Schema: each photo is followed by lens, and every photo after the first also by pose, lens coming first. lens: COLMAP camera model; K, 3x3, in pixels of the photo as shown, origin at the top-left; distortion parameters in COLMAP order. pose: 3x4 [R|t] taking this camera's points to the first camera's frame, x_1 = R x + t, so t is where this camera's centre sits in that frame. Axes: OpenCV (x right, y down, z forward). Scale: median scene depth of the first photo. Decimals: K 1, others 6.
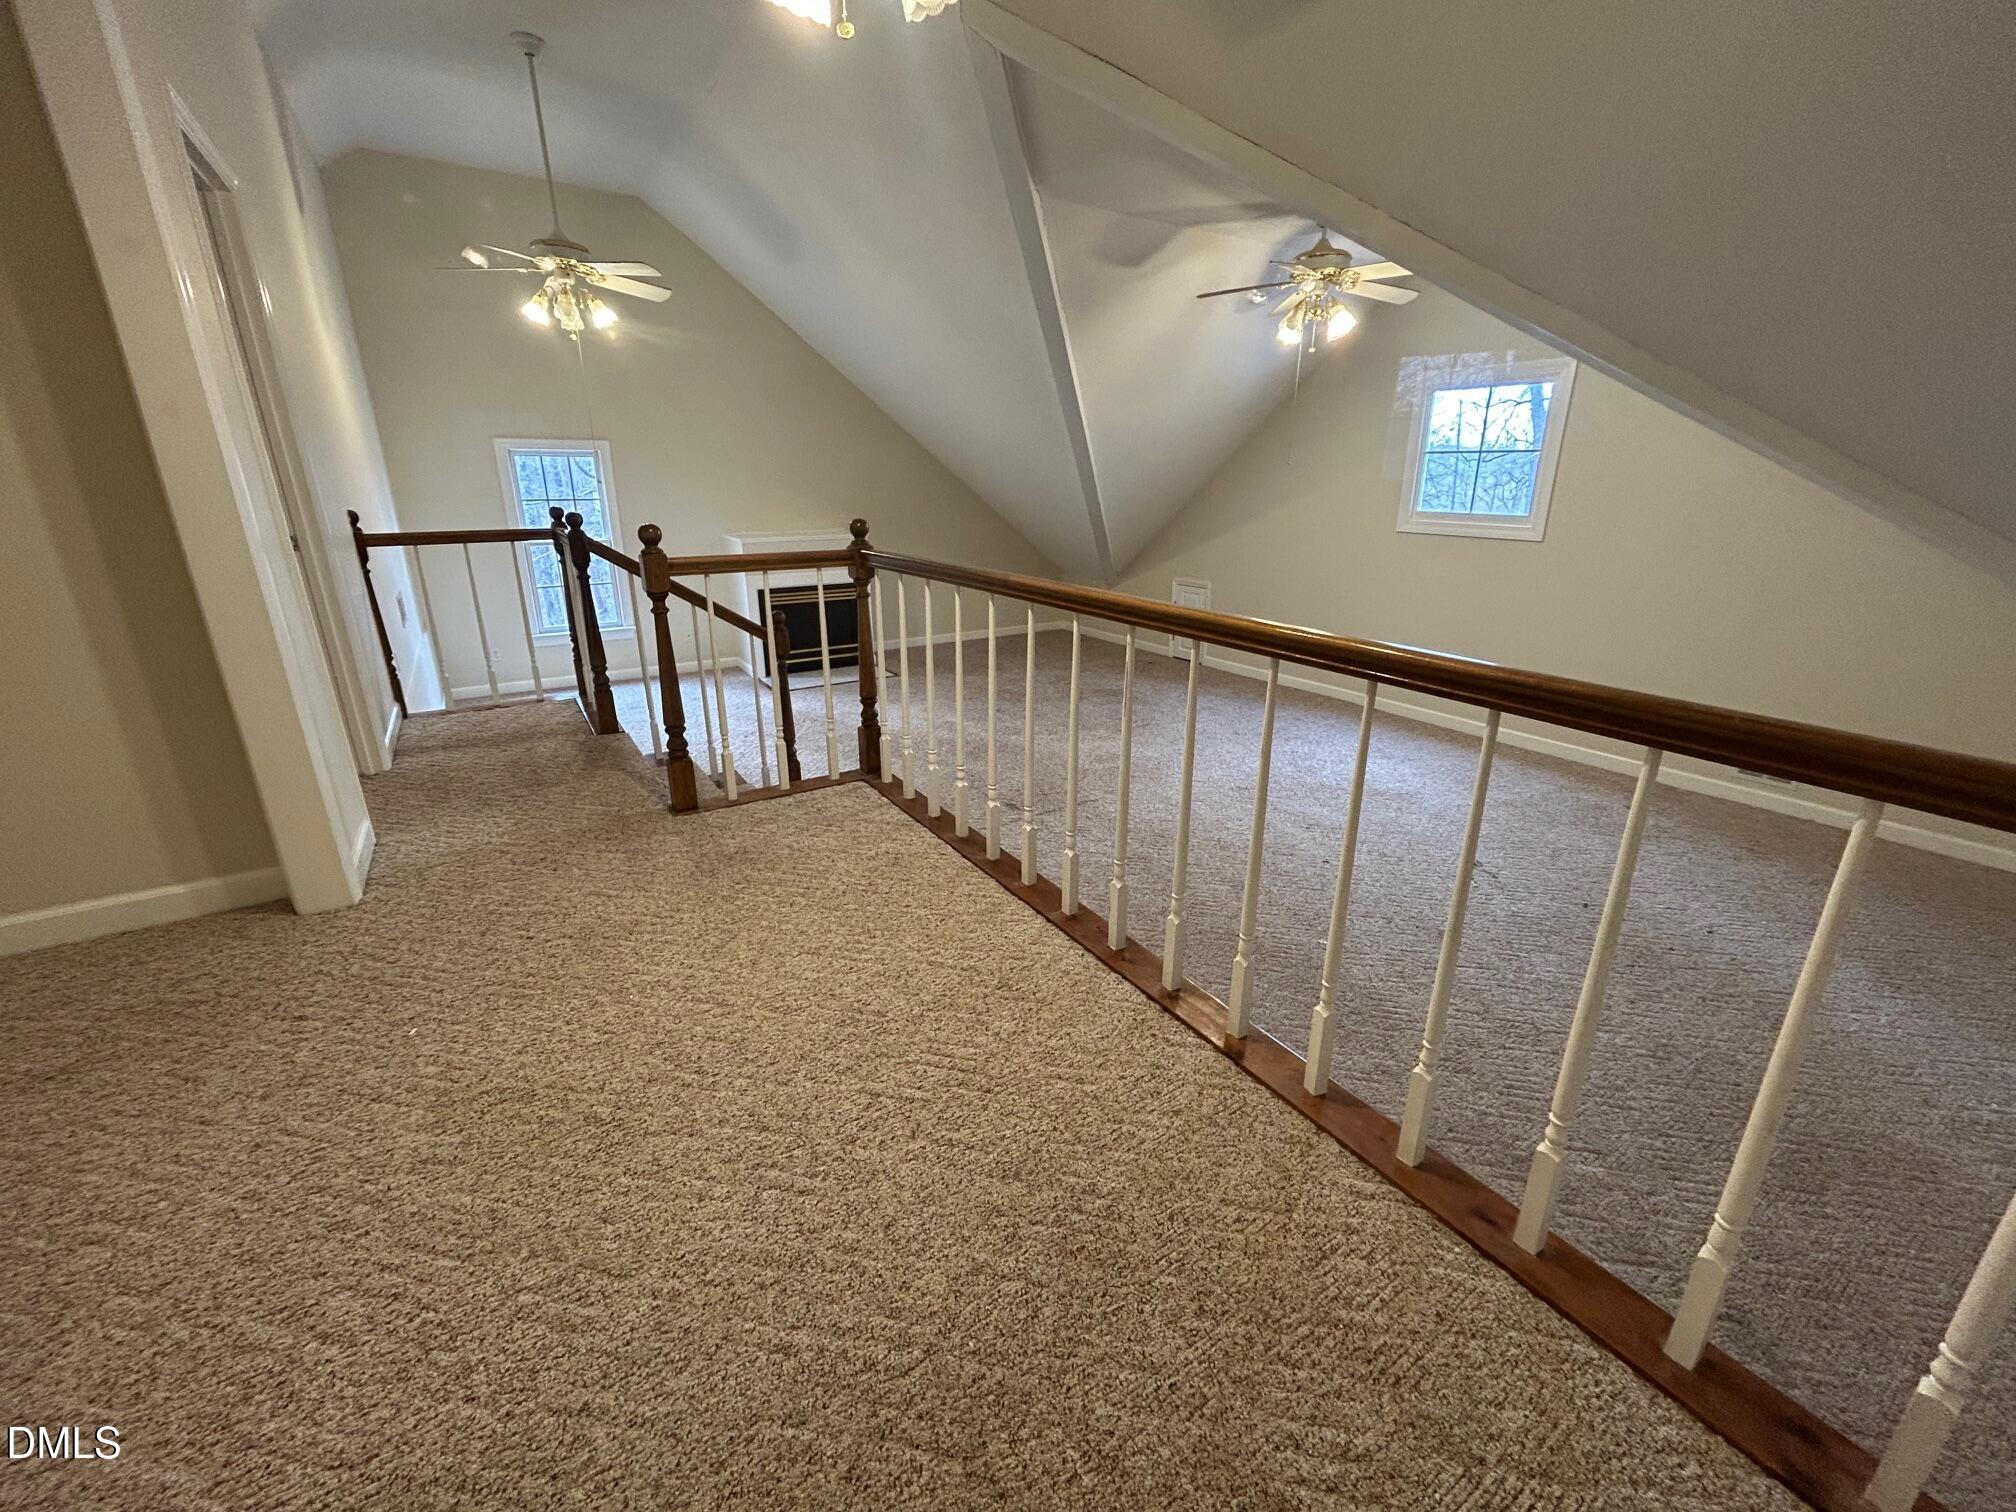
lens RADIAL K [[814.5, 0, 1008.4], [0, 814.5, 751.2], [0, 0, 1]] dist [-0.000715, -0.000130]
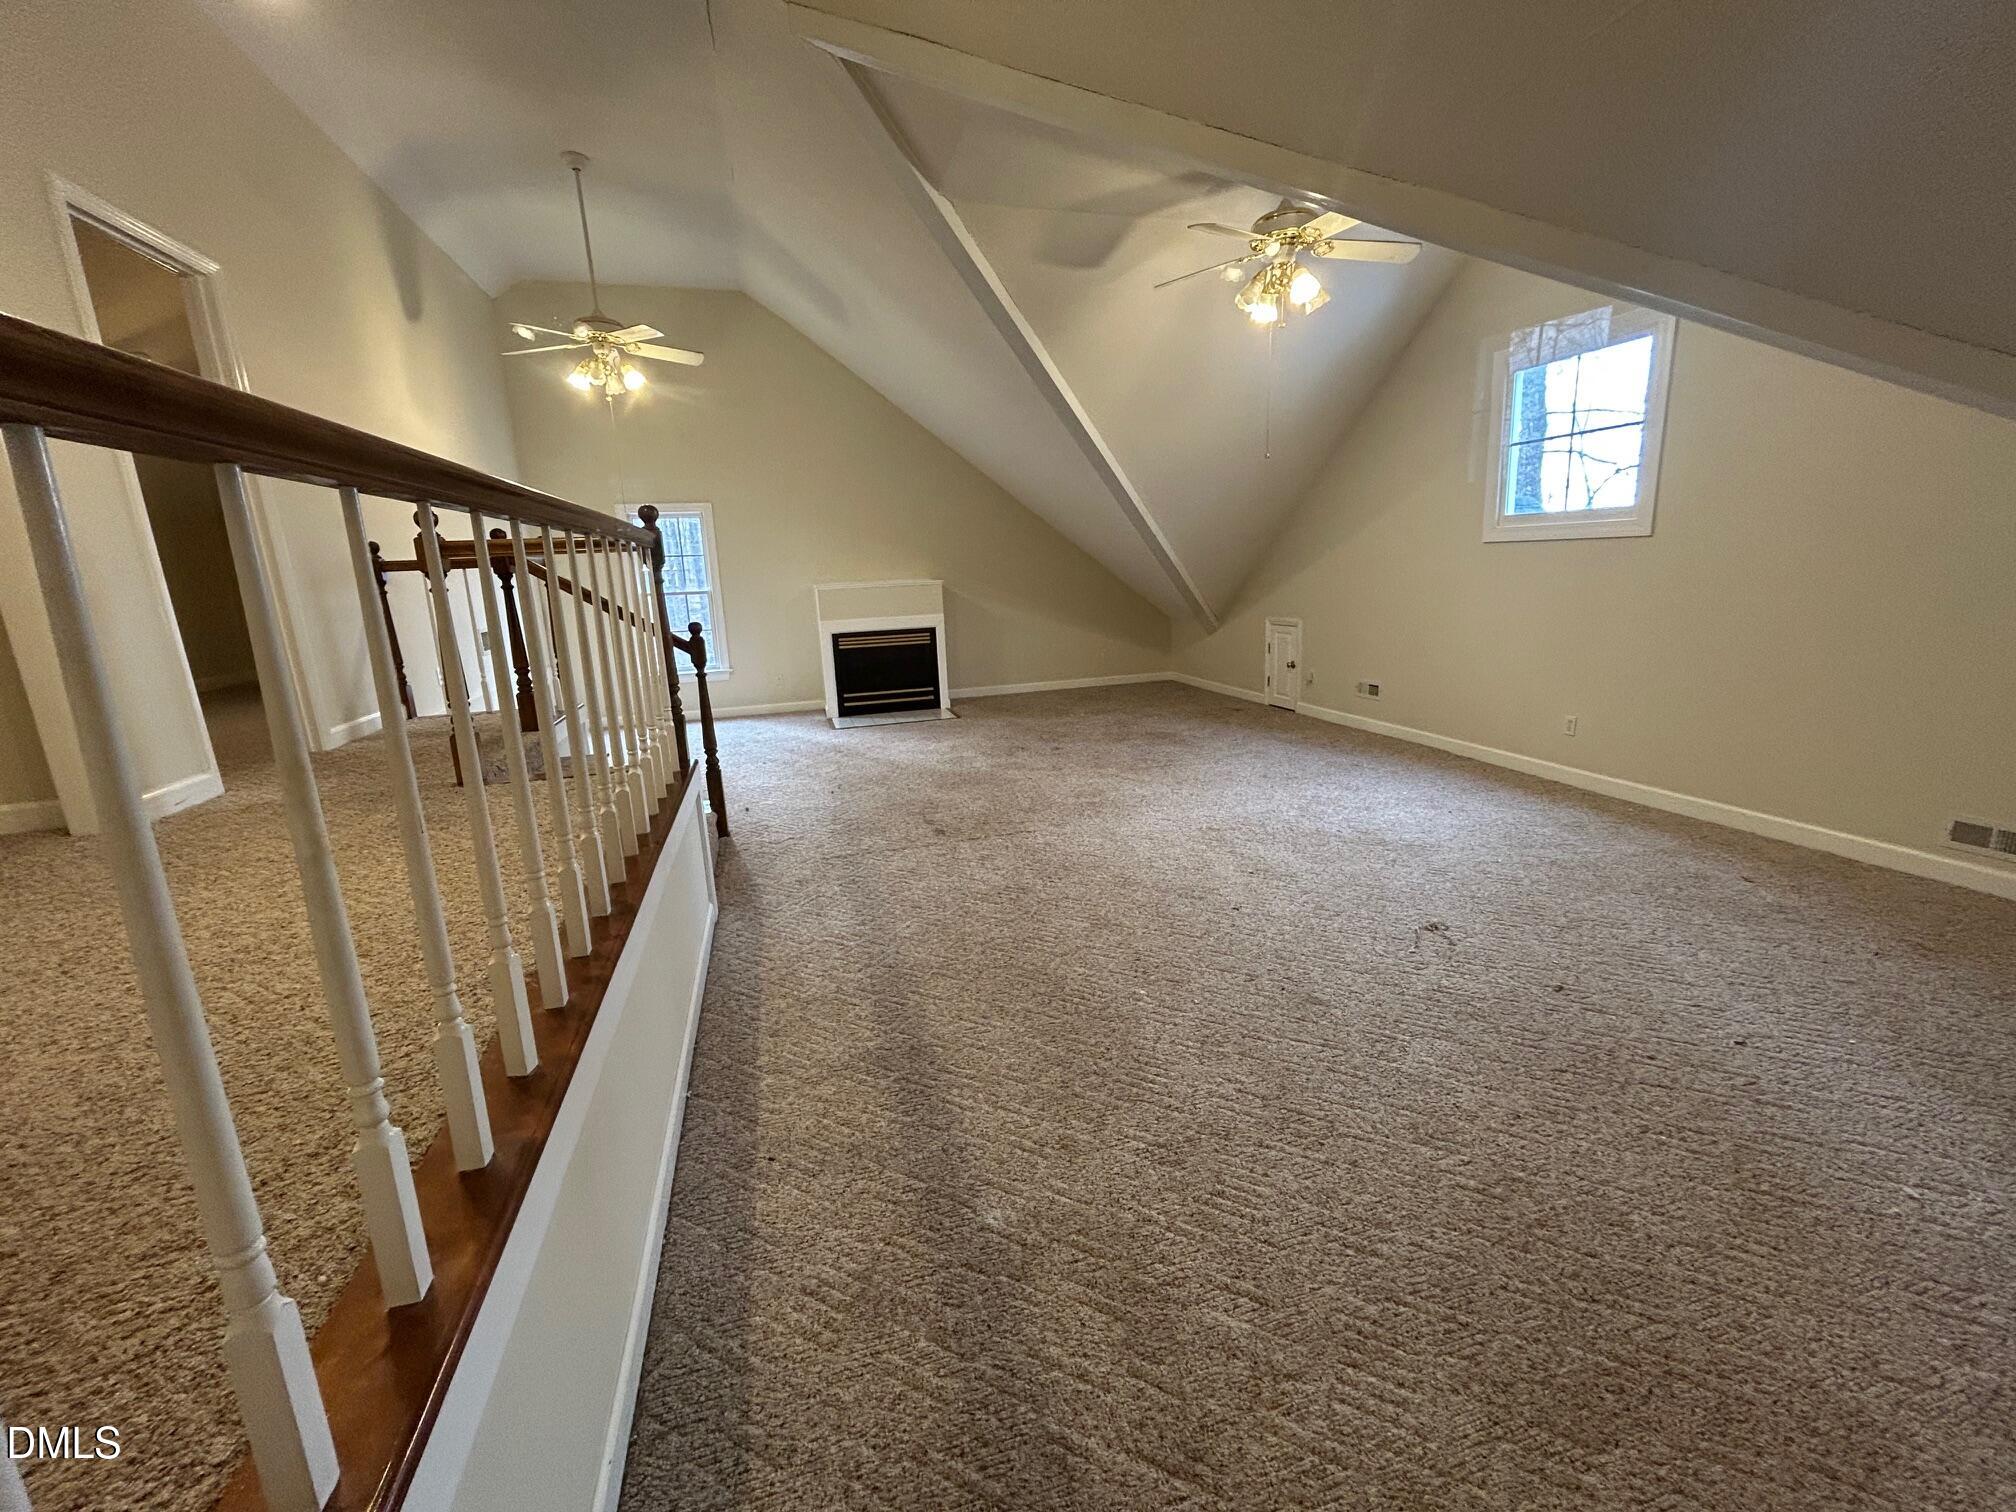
lens RADIAL K [[814.5, 0, 1008.4], [0, 814.5, 751.2], [0, 0, 1]] dist [-0.000715, -0.000130]
pose [[0.957000, 0.023744, -0.289114, 0.358173], [-0.051125, 0.994849, -0.087526, 0.054893], [0.285547, 0.098543, 0.953285, 0.127356]]
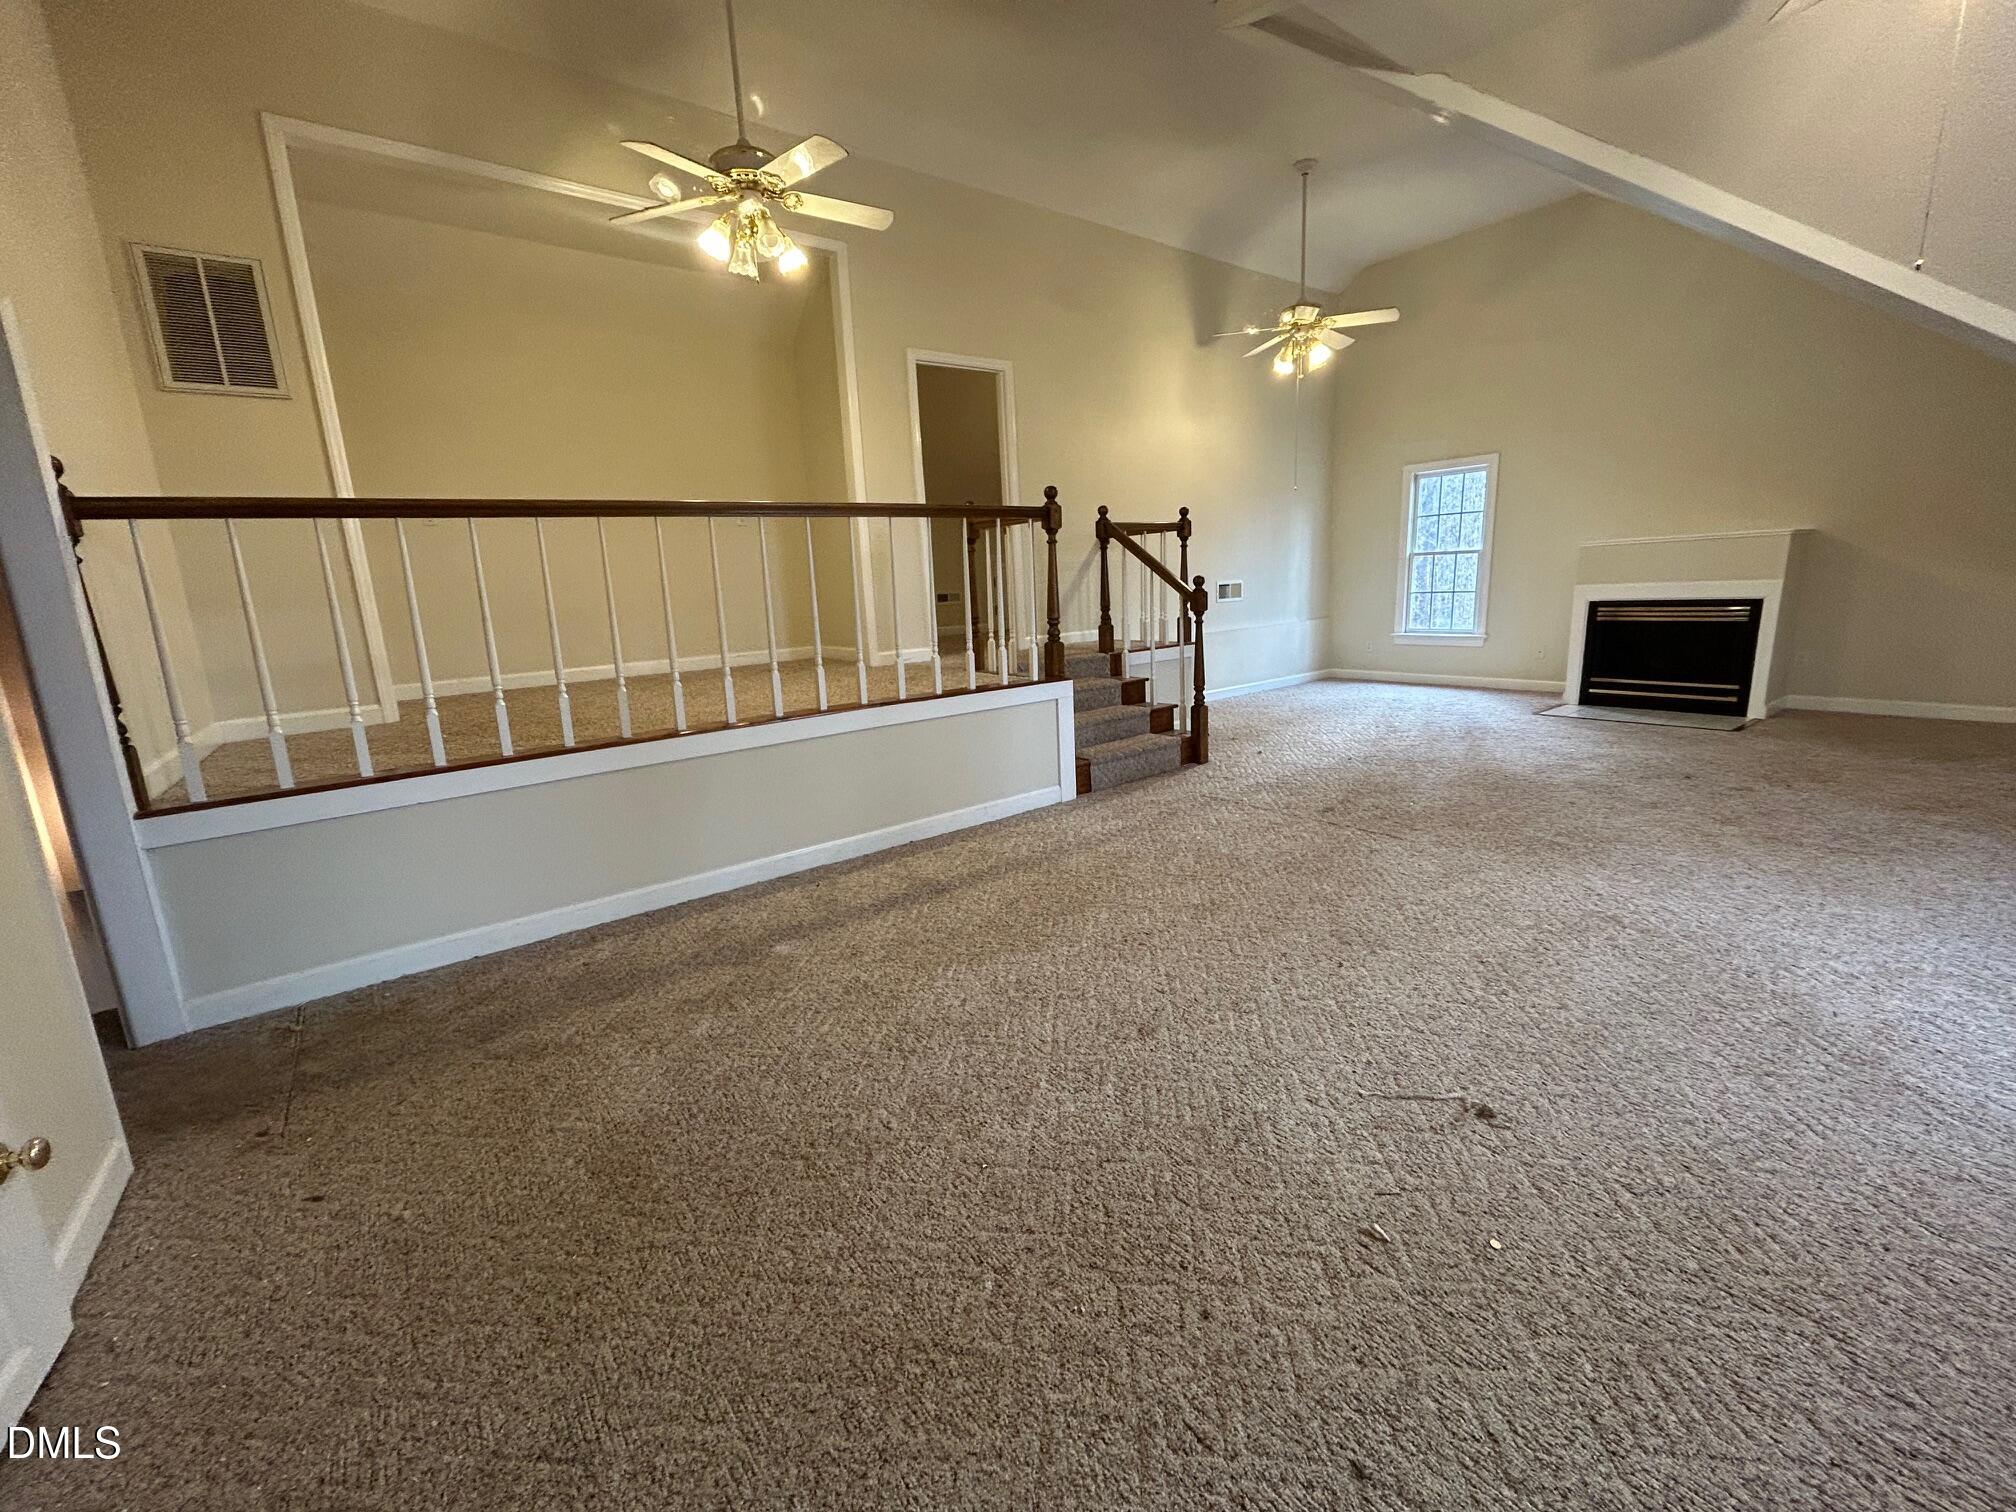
lens RADIAL K [[820.3, 0, 1008.3], [0, 820.3, 747.5], [0, 0, 1]] dist [0.000919, 0.000191]
pose [[0.082918, 0.191702, -0.977944, 0.833298], [-0.270862, 0.948716, 0.163007, -0.045912], [0.959040, 0.251371, 0.130590, 0.564408]]
